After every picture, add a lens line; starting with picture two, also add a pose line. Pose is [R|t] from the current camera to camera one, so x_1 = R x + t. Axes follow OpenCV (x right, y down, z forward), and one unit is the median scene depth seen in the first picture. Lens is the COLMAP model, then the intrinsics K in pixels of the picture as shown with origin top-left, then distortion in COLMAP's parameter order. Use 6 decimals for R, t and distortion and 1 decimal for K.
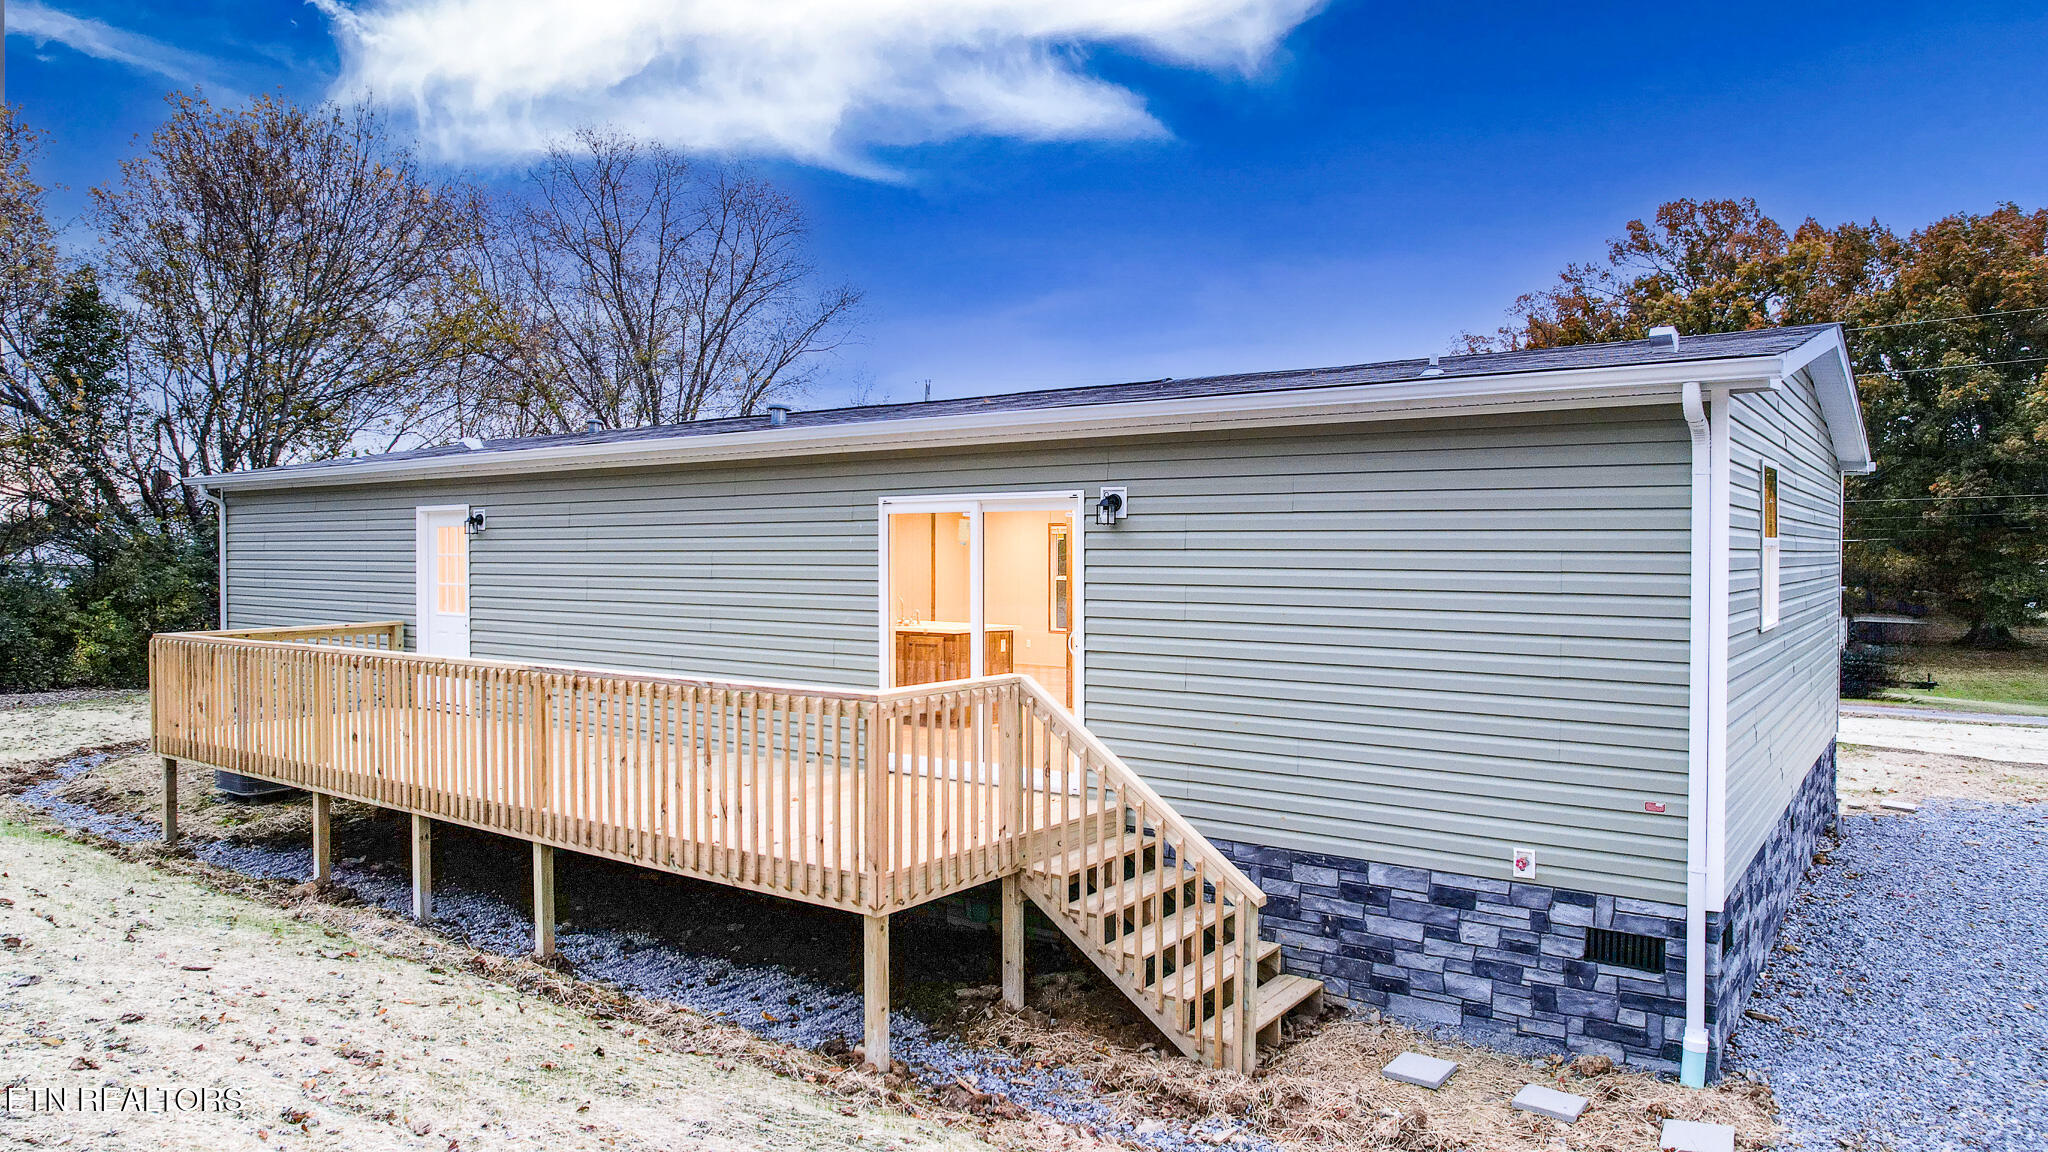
lens RADIAL K [[1307.5, 0, 1024.0], [0, 1307.5, 576.0], [0, 0, 1]] dist [-0.058568, 0.044978]
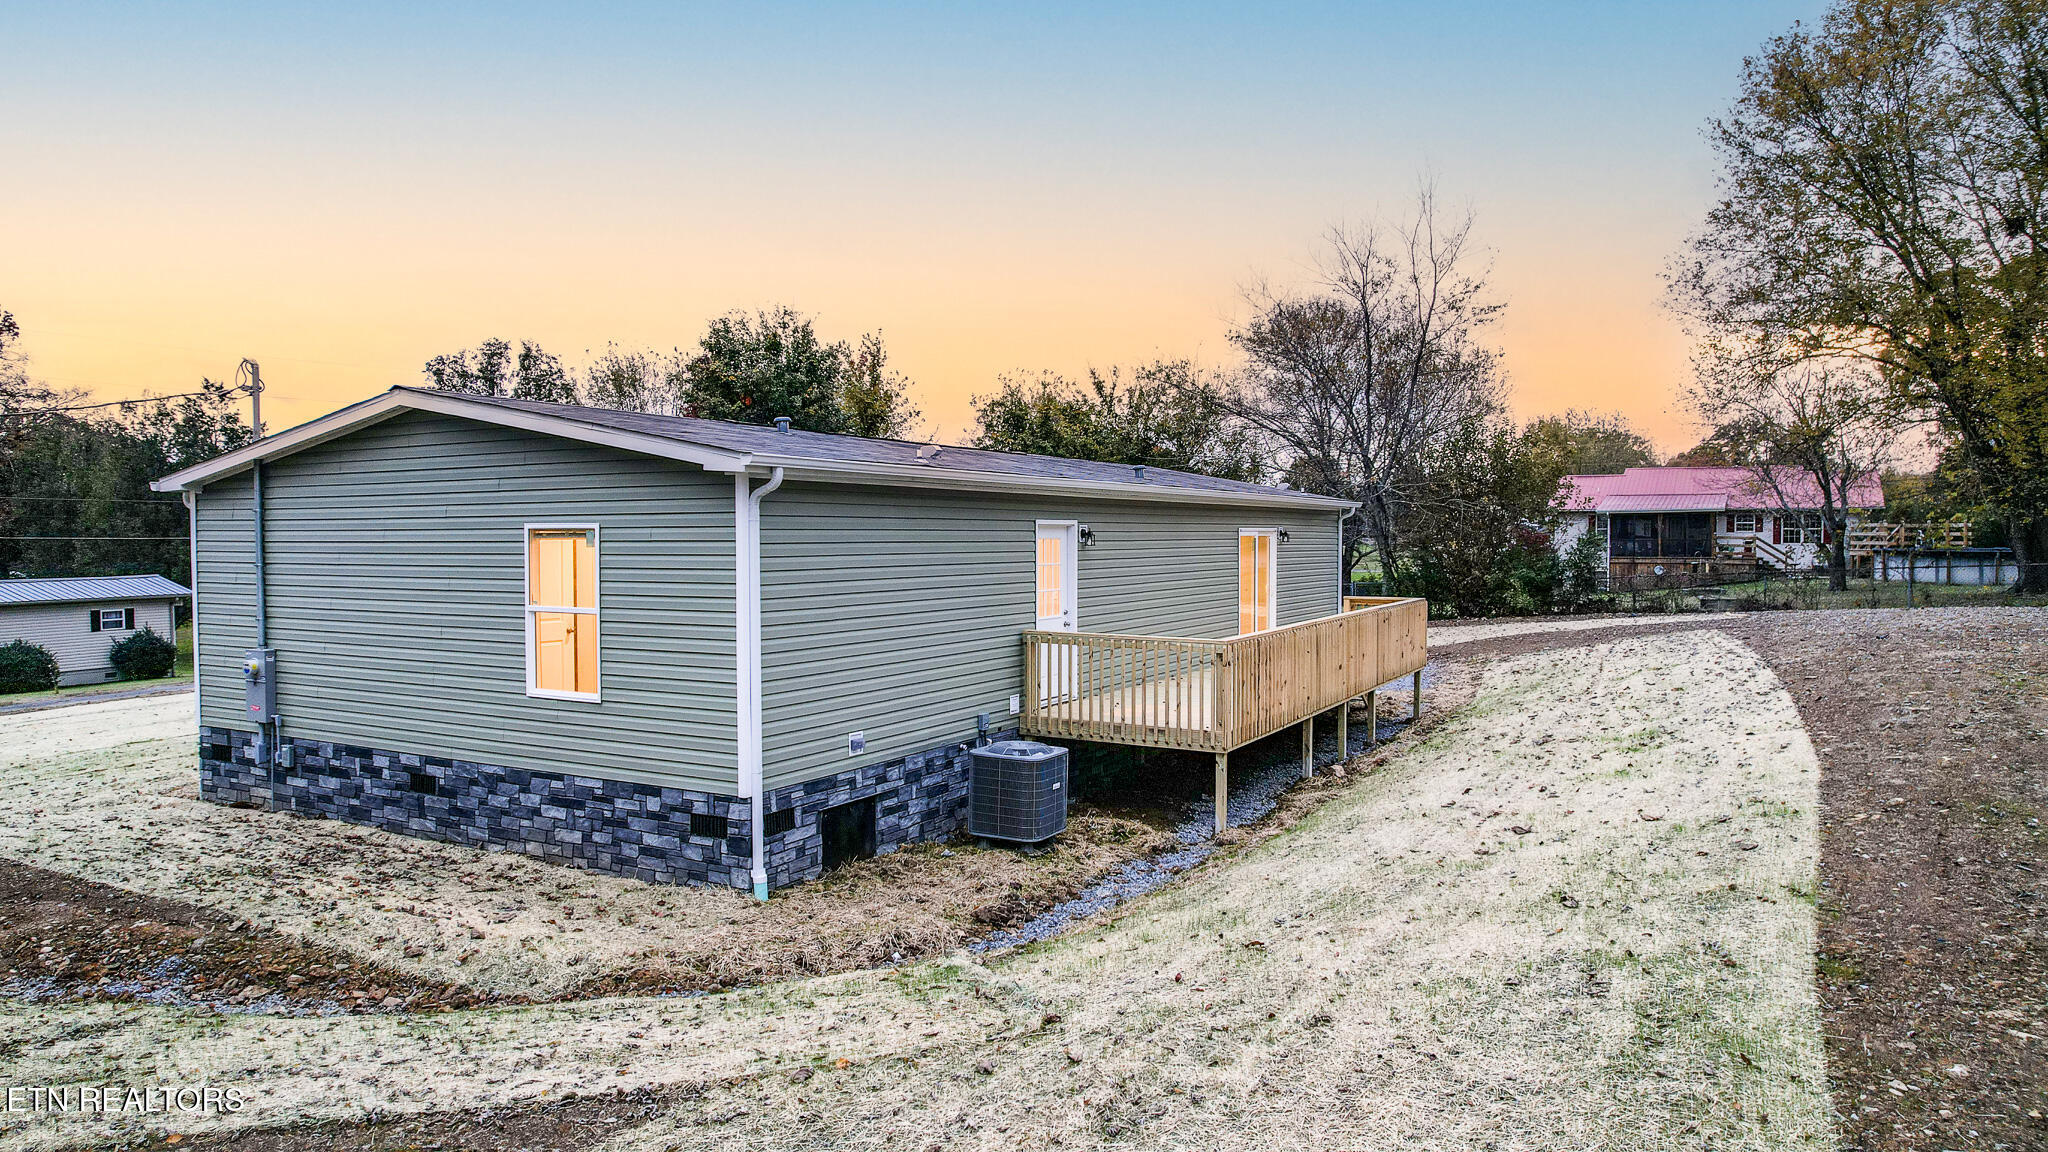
lens RADIAL K [[1307.5, 0, 1024.0], [0, 1307.5, 576.0], [0, 0, 1]] dist [-0.058568, 0.044978]
pose [[-0.115848, -0.034050, 0.992683, -2.857395], [0.019448, 0.999143, 0.036541, -0.087068], [-0.993077, 0.023539, -0.115087, 2.095756]]
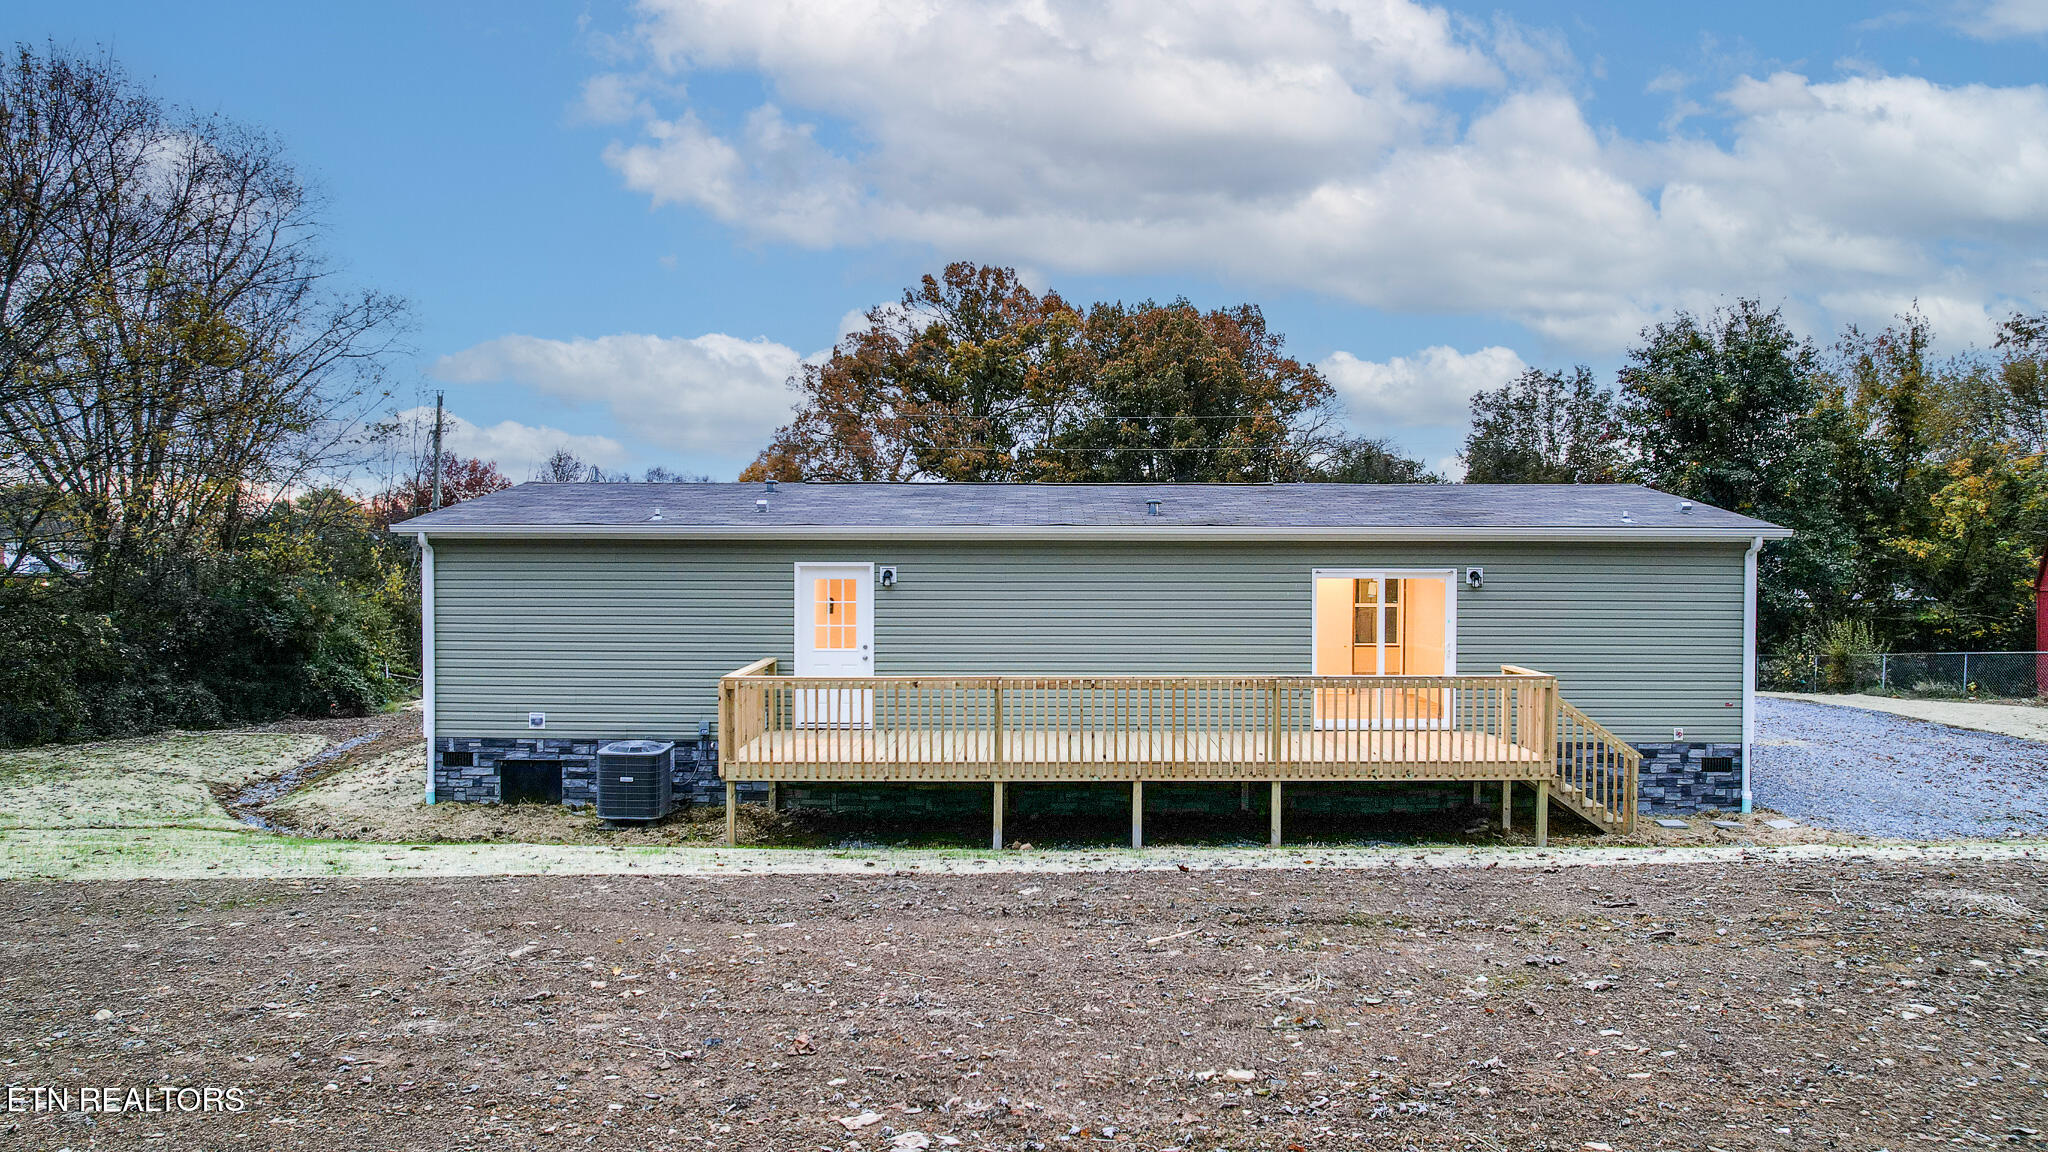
lens RADIAL K [[1296.5, 0, 1024.0], [0, 1296.5, 576.0], [0, 0, 1]] dist [-0.032904, 0.000490]
pose [[0.820263, -0.010242, 0.571895, -1.845293], [0.009753, 0.999945, 0.003920, -0.081623], [-0.571903, 0.002362, 0.820318, -0.220356]]
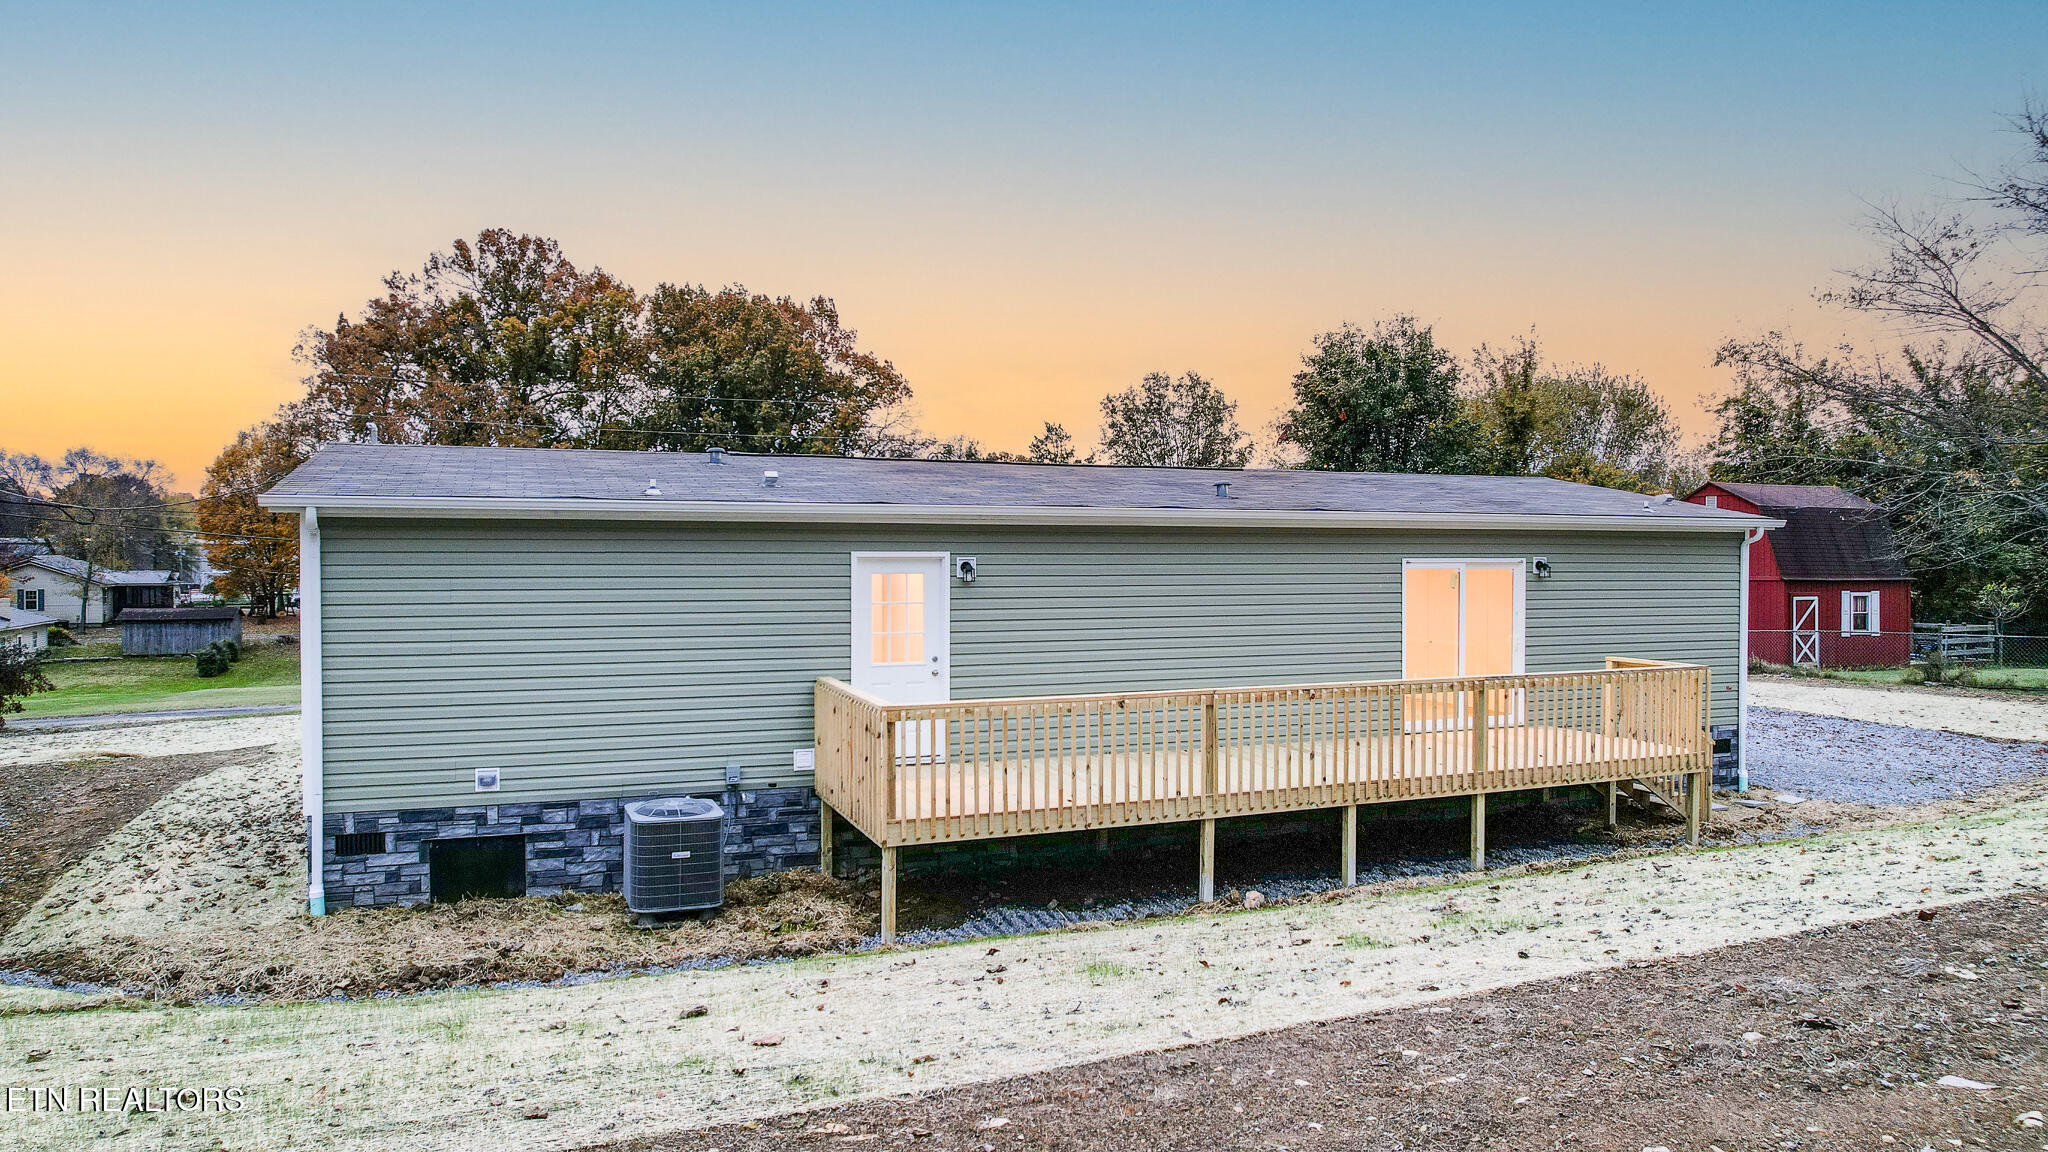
lens RADIAL K [[1307.5, 0, 1024.0], [0, 1307.5, 576.0], [0, 0, 1]] dist [-0.058568, 0.044978]
pose [[0.545154, -0.015369, 0.838195, -2.218612], [0.015611, 0.999845, 0.008180, -0.078855], [-0.838191, 0.008625, 0.545309, 0.709367]]
